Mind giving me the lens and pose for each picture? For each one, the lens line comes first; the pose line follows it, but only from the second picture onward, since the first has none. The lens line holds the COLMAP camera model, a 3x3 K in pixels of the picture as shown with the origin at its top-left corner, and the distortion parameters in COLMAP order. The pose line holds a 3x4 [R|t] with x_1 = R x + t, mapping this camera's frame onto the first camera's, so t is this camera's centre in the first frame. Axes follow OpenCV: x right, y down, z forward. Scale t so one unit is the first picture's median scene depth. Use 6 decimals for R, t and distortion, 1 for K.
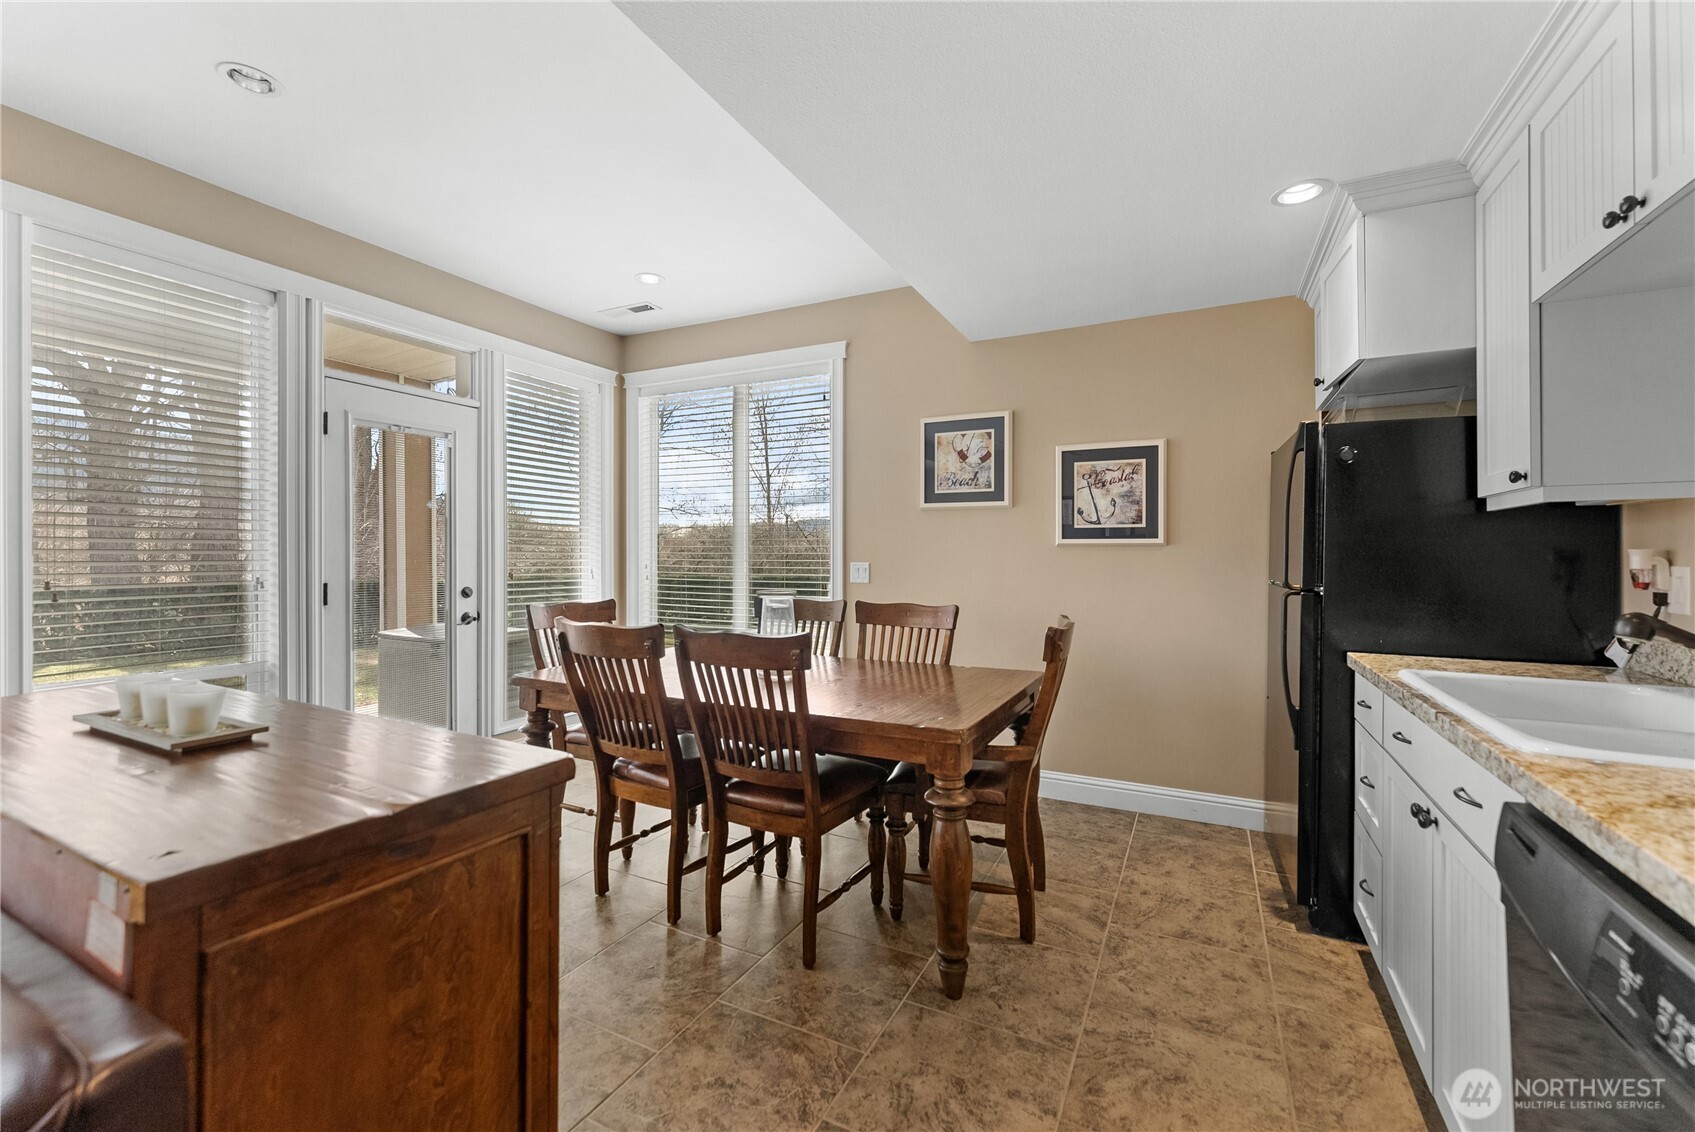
lens RADIAL K [[703.3, 0, 844.2], [0, 703.3, 561.8], [0, 0, 1]] dist [0.000177, 0.001174]
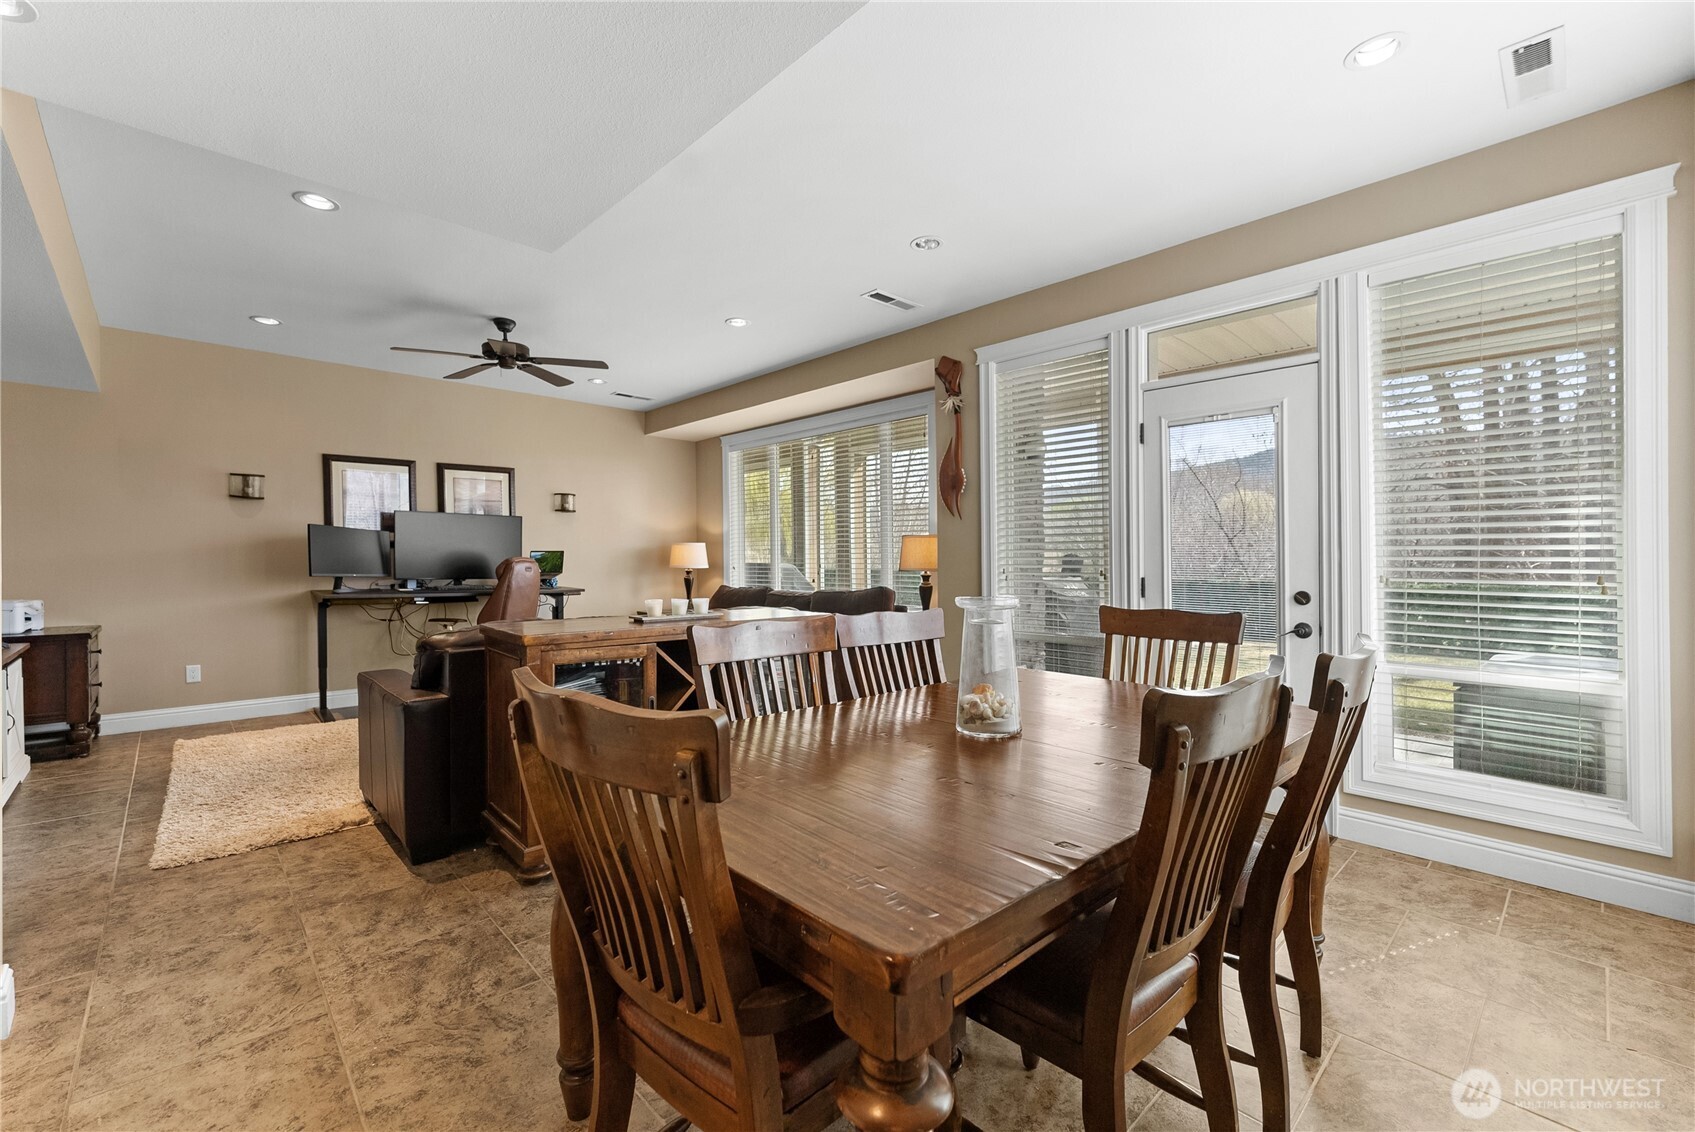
lens RADIAL K [[703.3, 0, 843.8], [0, 703.3, 564.8], [0, 0, 1]] dist [0.000177, 0.001174]
pose [[-0.338358, 0.001673, -0.941016, 0.402018], [-0.011822, 0.999912, 0.006029, 0.006801], [0.940943, 0.013165, -0.338309, 0.787449]]
